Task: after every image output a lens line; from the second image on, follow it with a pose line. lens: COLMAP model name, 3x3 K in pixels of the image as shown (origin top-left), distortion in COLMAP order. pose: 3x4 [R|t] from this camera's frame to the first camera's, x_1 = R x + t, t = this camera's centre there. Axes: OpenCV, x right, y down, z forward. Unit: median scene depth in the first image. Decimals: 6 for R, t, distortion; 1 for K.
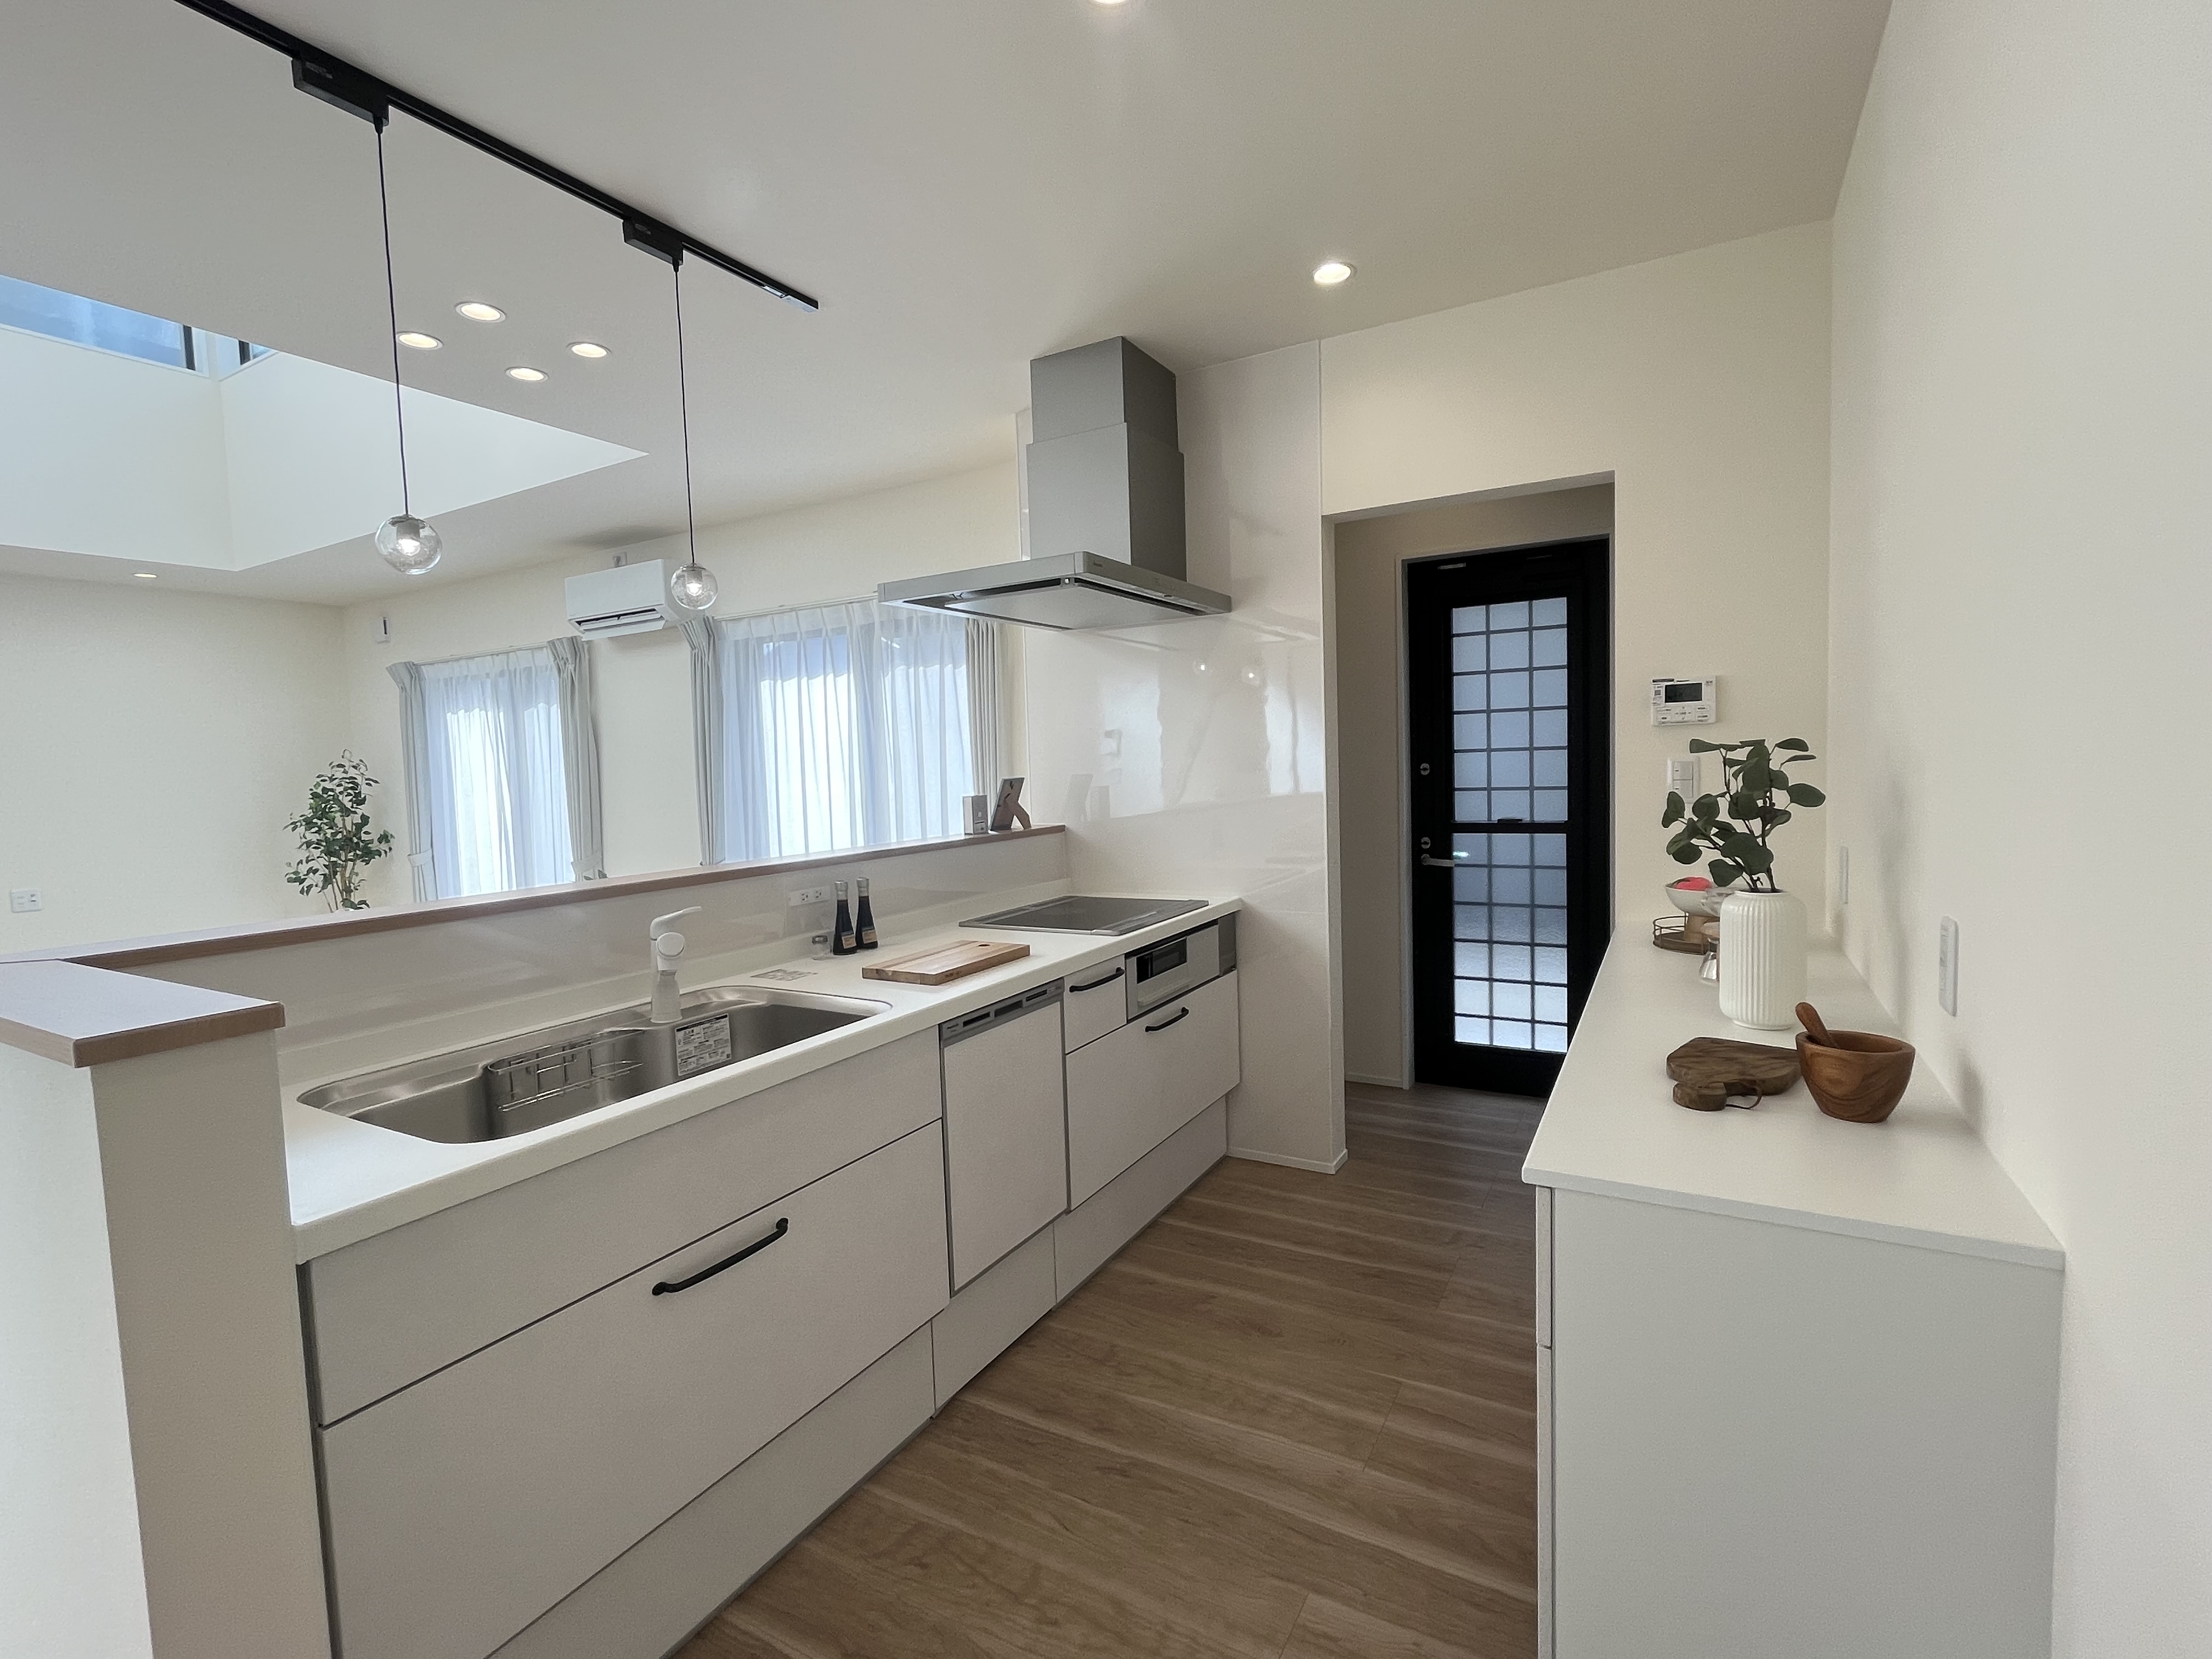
lens RADIAL K [[1028.1, 0, 1094.2], [0, 1028.1, 829.4], [0, 0, 1]] dist [-0.002512, -0.000119]
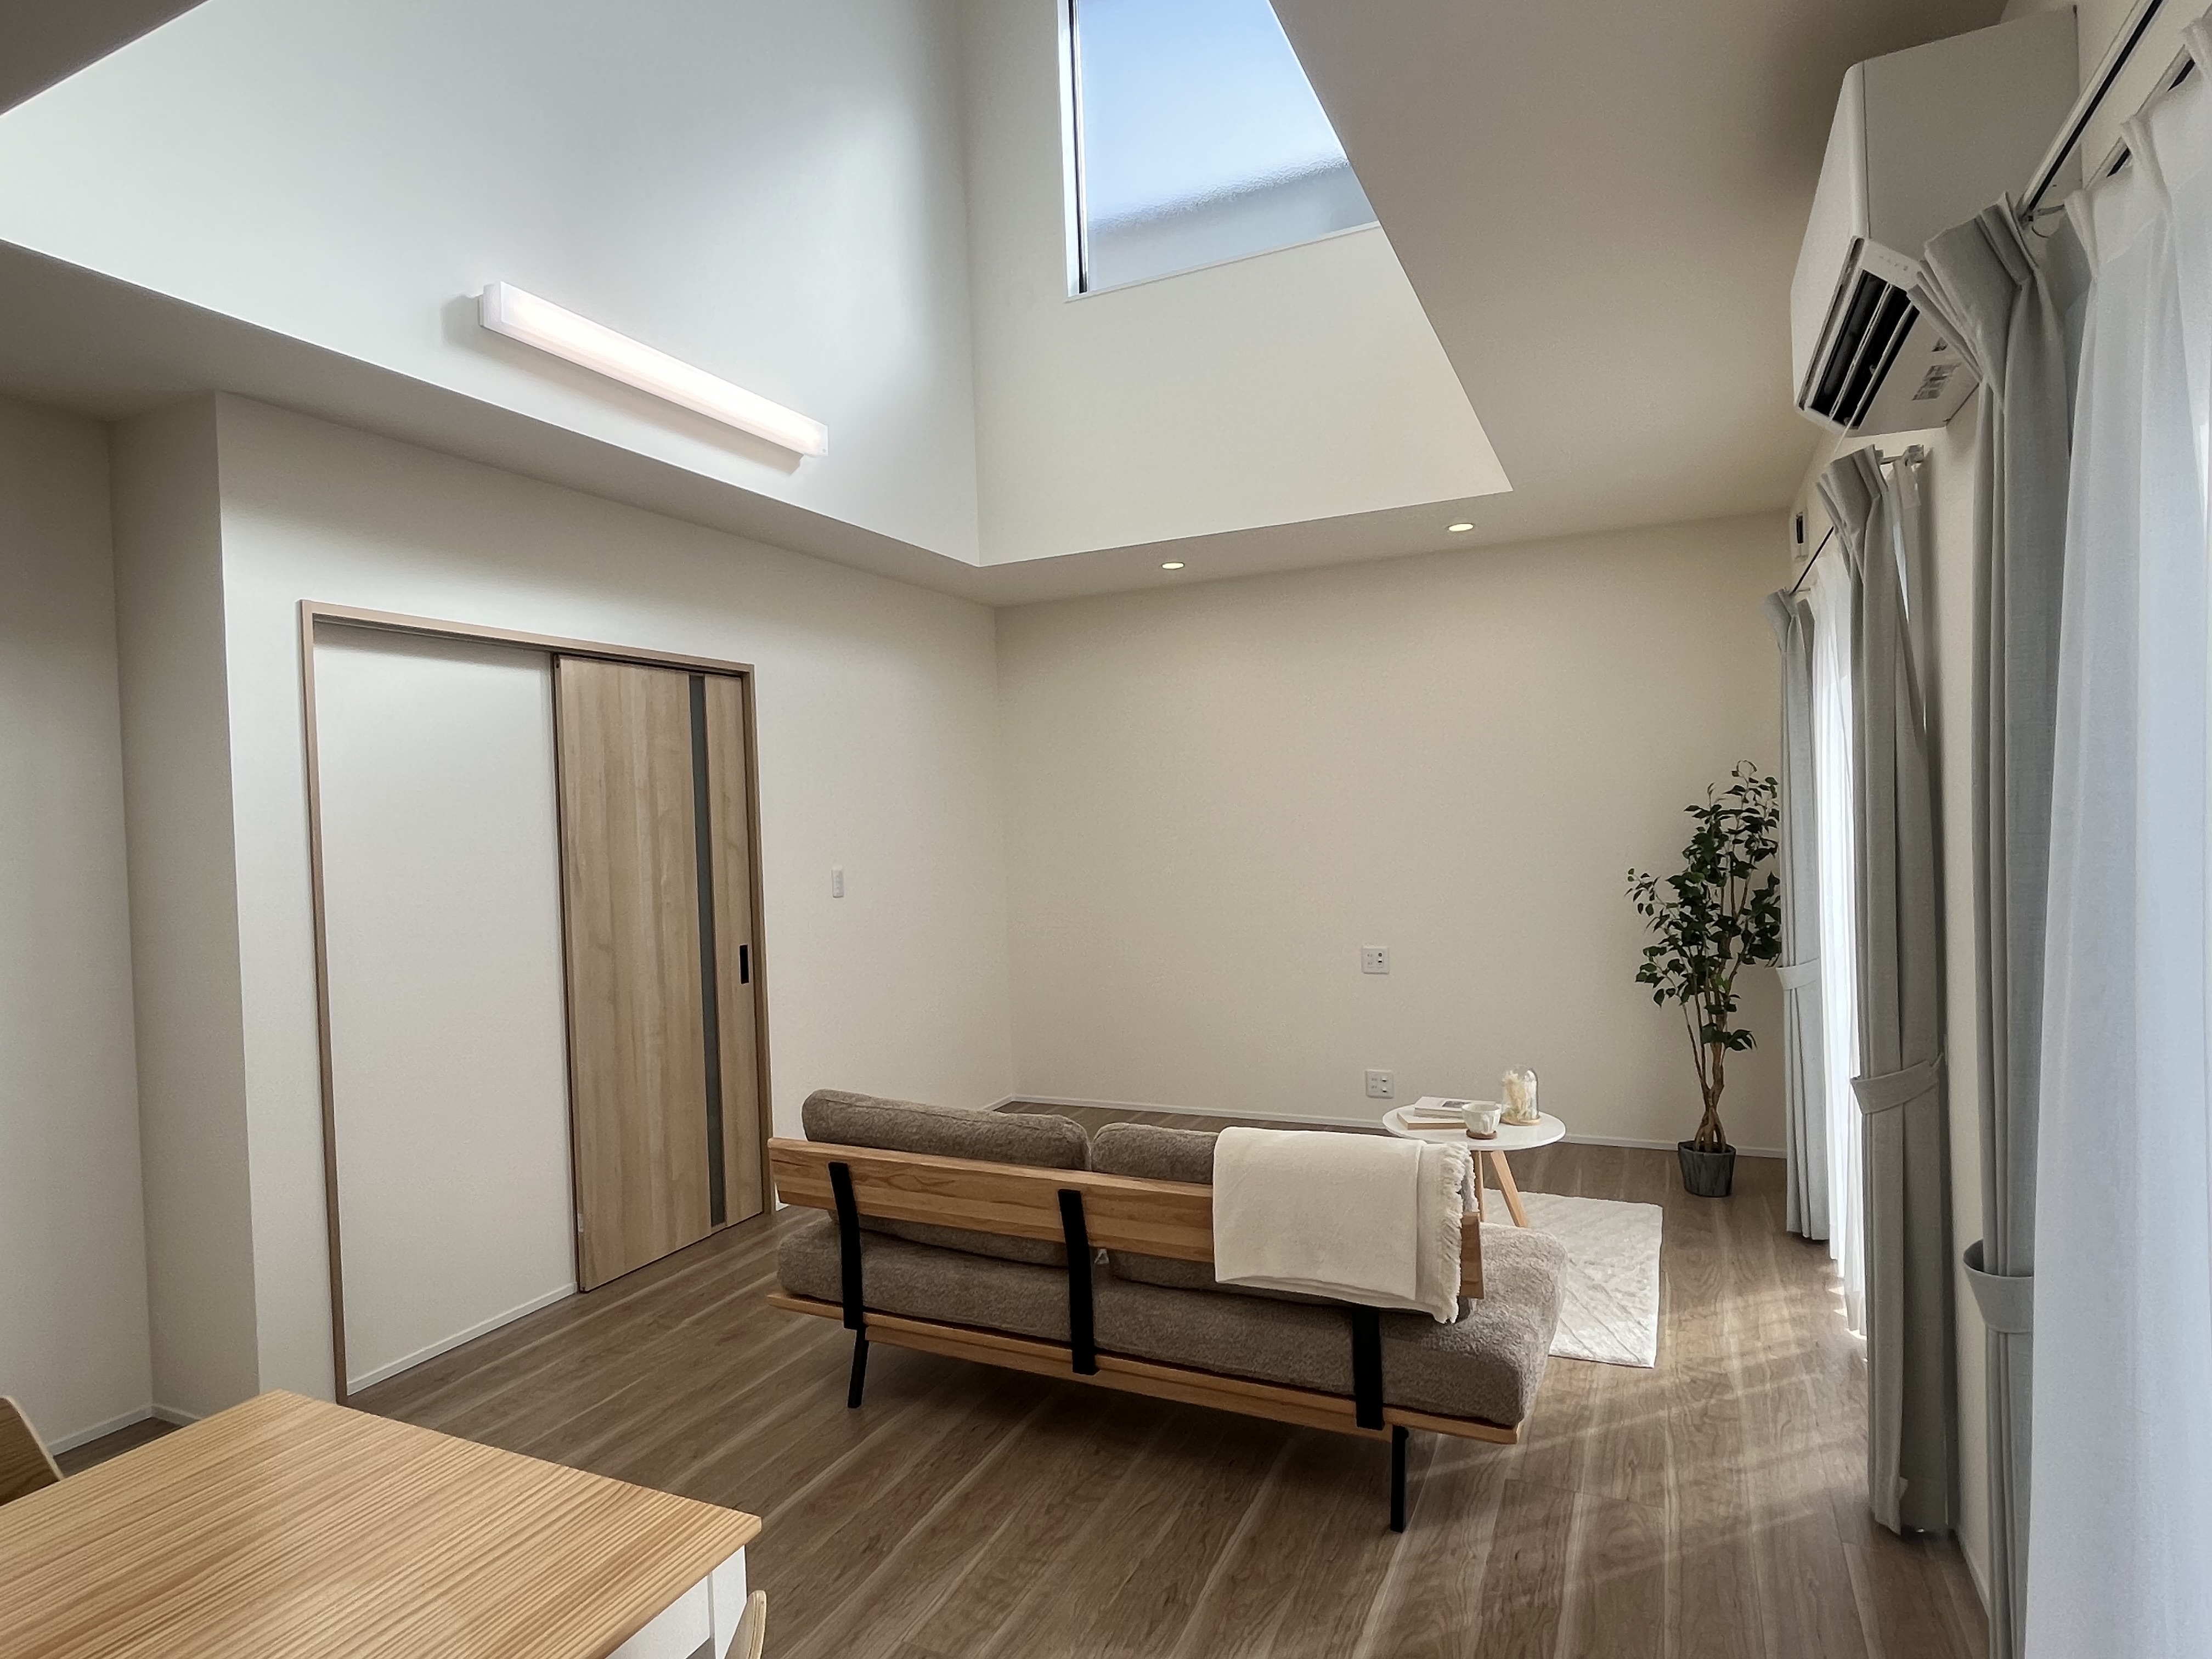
lens RADIAL K [[1211.8, 0, 1086.0], [0, 1211.8, 829.3], [0, 0, 1]] dist [0.001434, -0.009008]
pose [[0.082410, 0.039898, -0.995800, -0.092505], [-0.031380, 0.998807, 0.037421, -0.055320], [0.996104, 0.028164, 0.083564, 0.601113]]
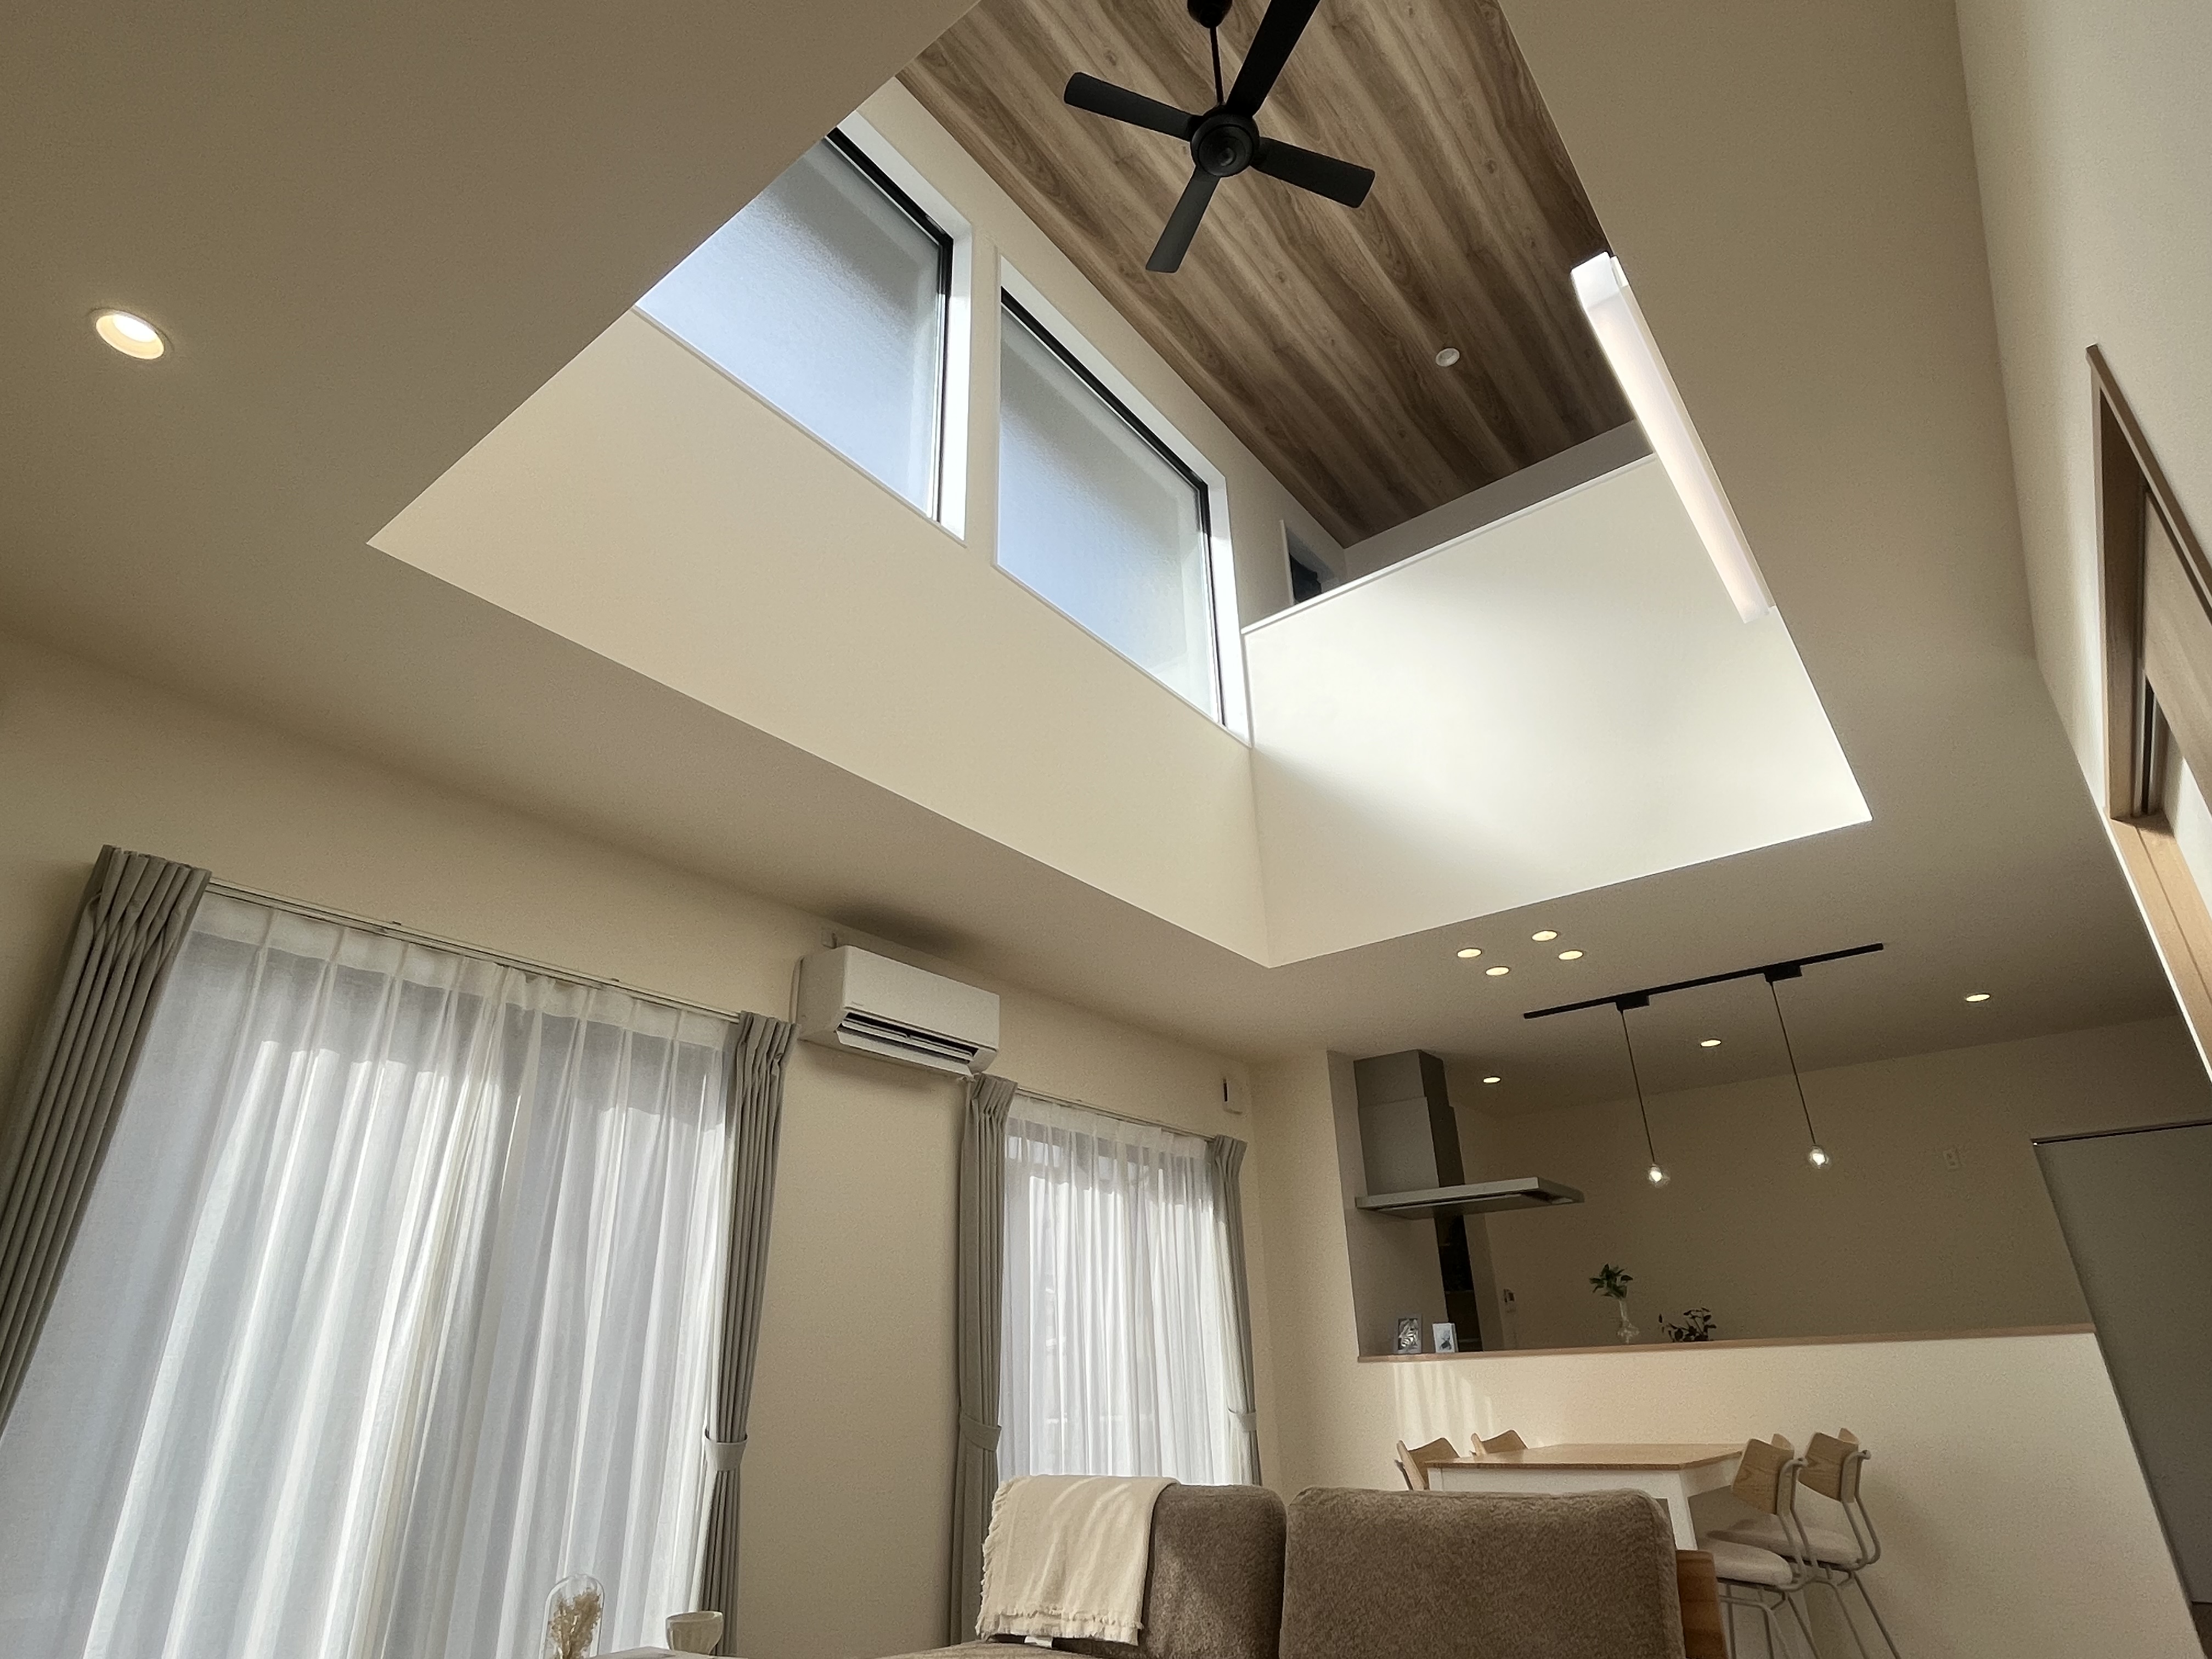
lens RADIAL K [[1214.9, 0, 1096.1], [0, 1214.9, 826.1], [0, 0, 1]] dist [-0.000744, -0.001198]
pose [[0.129174, 0.452661, 0.882277, -1.004503], [0.084167, 0.881515, -0.464593, 0.051152], [-0.988044, 0.134272, 0.075770, 0.643274]]
